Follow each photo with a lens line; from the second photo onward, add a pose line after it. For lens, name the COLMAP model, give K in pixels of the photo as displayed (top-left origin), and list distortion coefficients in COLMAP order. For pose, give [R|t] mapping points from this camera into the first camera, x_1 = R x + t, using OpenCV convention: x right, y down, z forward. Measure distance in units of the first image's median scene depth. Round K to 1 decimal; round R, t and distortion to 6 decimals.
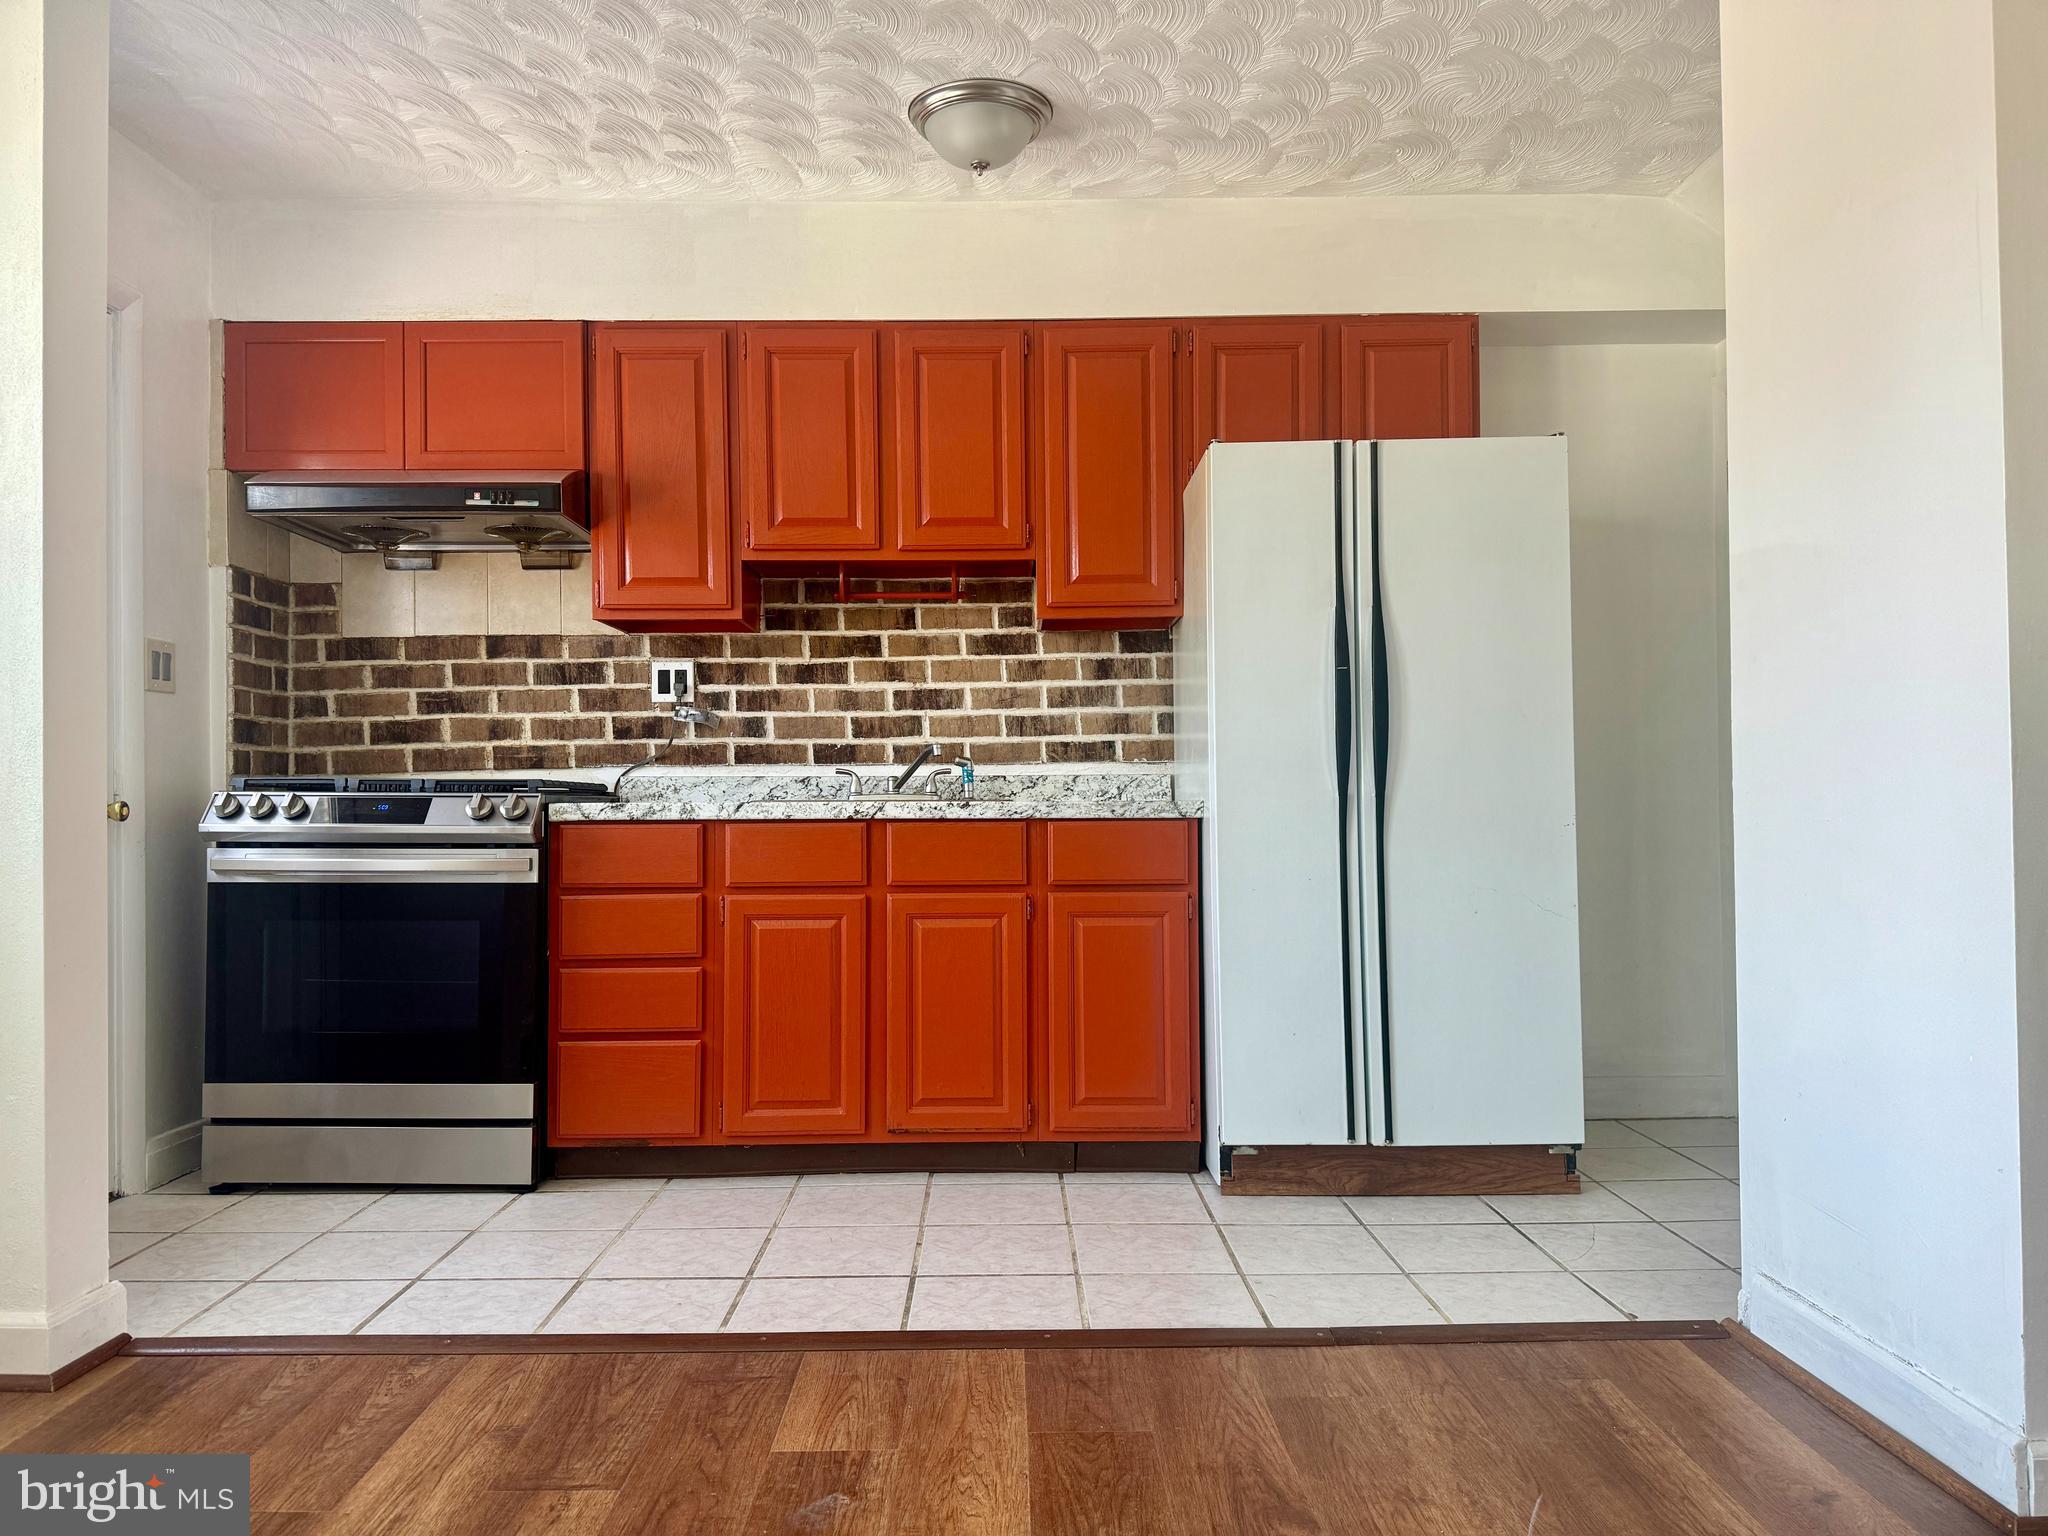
lens RADIAL K [[1447.5, 0, 1018.2], [0, 1447.5, 792.3], [0, 0, 1]] dist [0.135915, -0.175305]
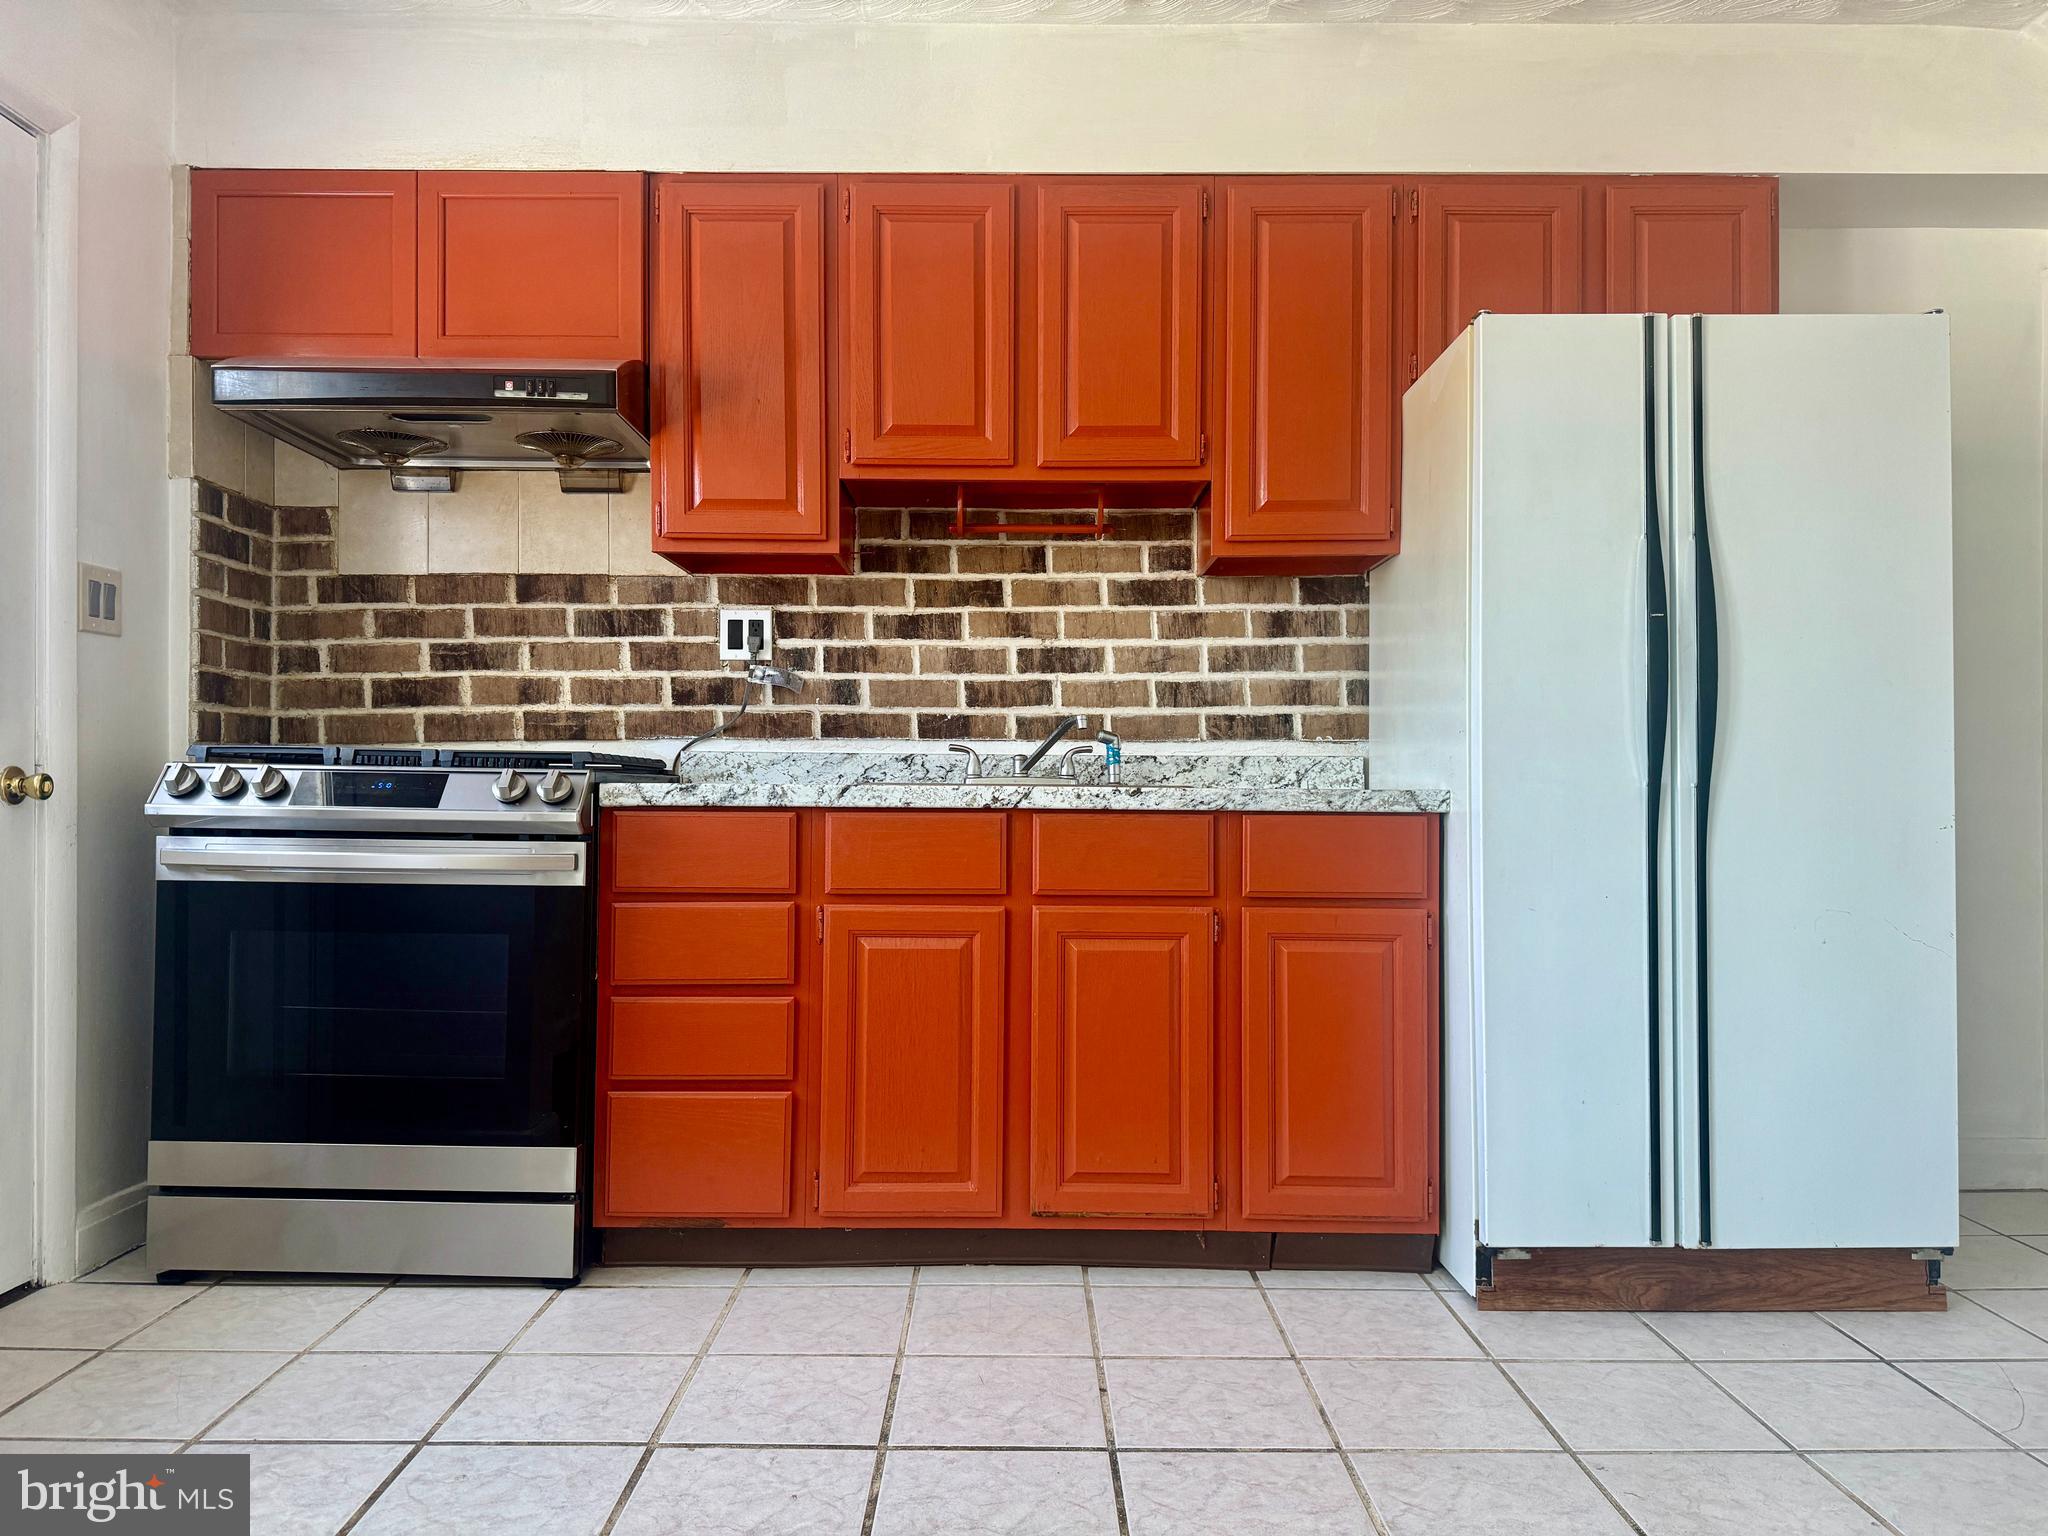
lens RADIAL K [[1444.0, 0, 1025.7], [0, 1444.0, 791.3], [0, 0, 1]] dist [0.105319, -0.114934]
pose [[0.999929, 0.011930, -0.000664, -0.082768], [-0.011925, 0.999895, 0.008287, 0.002438], [0.000763, -0.008279, 0.999965, 0.202811]]
